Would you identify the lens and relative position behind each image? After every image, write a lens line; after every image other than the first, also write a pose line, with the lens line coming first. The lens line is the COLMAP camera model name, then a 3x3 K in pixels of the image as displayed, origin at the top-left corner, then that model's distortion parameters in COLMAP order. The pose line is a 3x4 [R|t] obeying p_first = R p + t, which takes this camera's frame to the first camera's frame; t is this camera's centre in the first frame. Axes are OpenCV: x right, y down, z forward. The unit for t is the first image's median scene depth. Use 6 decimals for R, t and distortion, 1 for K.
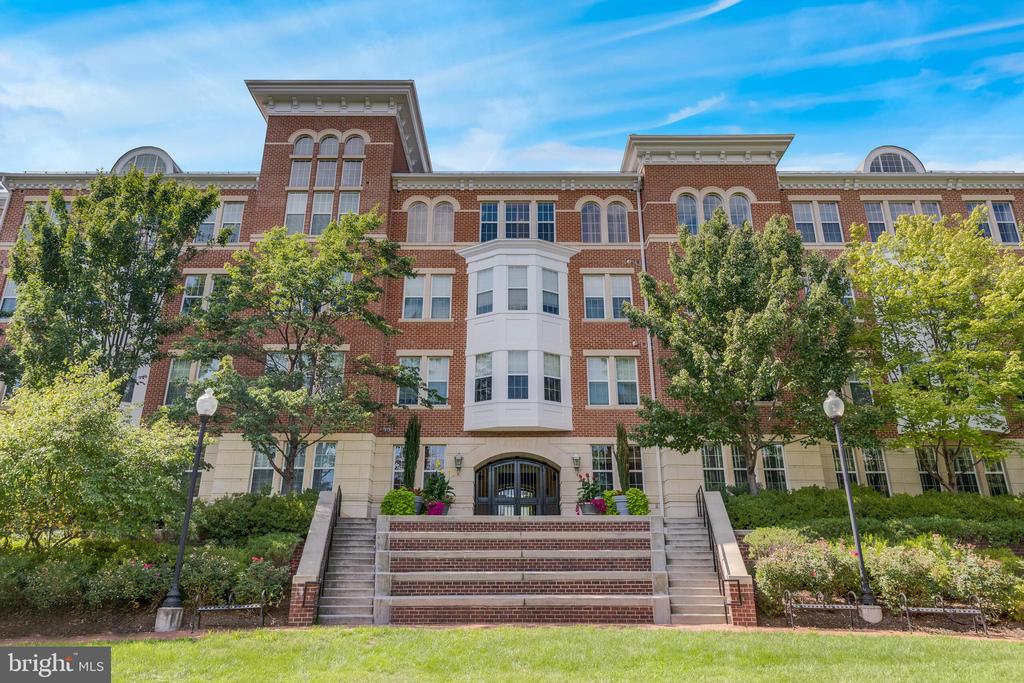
lens RADIAL K [[671.4, 0, 512.0], [0, 671.4, 341.5], [0, 0, 1]] dist [0.001882, -0.000464]
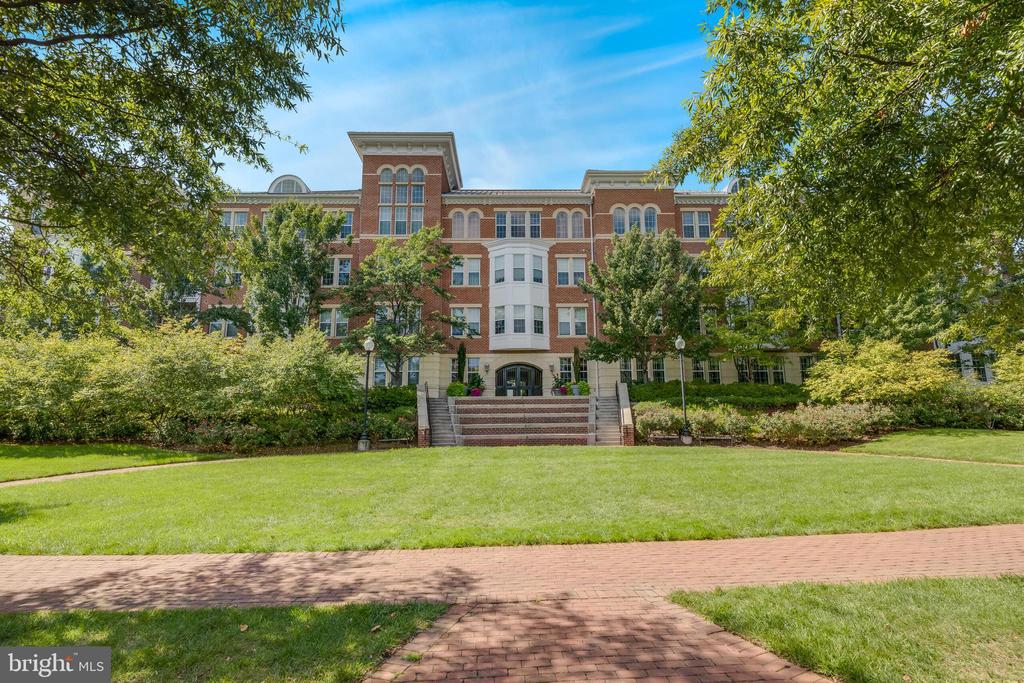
lens RADIAL K [[485.6, 0, 513.0], [0, 485.6, 364.9], [0, 0, 1]] dist [0.001604, 0.000113]
pose [[0.999799, -0.005864, 0.019177, -0.033066], [0.001943, 0.980127, 0.198360, -0.085260], [-0.019959, -0.198283, 0.979942, -0.280999]]
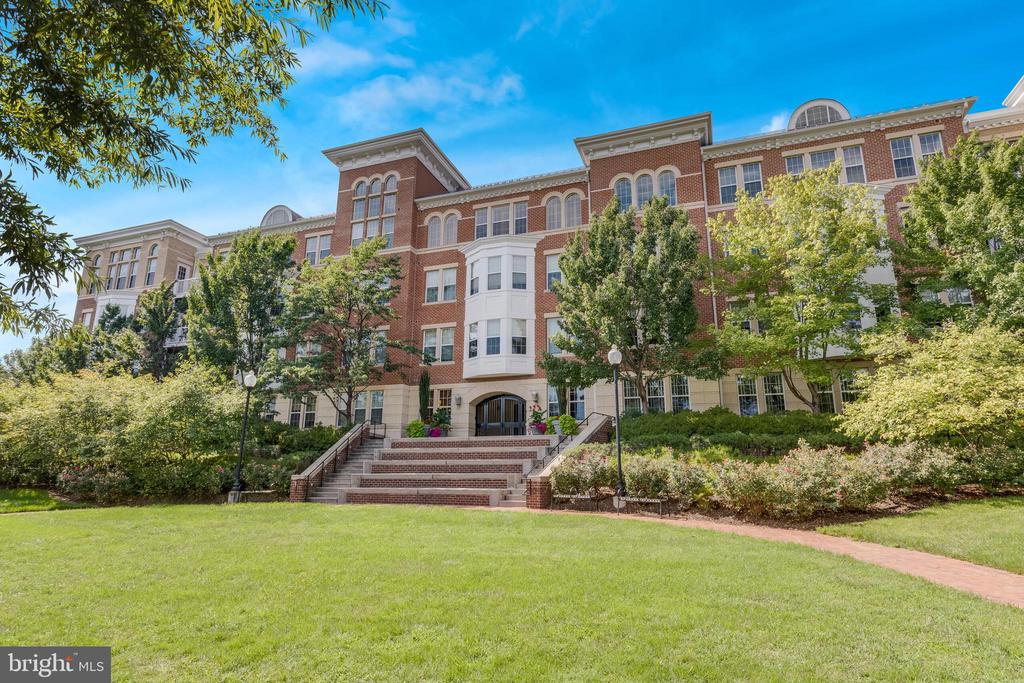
lens RADIAL K [[569.4, 0, 513.2], [0, 569.4, 344.7], [0, 0, 1]] dist [0.000384, -0.000099]
pose [[0.938188, -0.073768, -0.338173, 0.443218], [0.109167, 0.990221, 0.086857, -0.032958], [0.328459, -0.118405, 0.937067, -0.098662]]
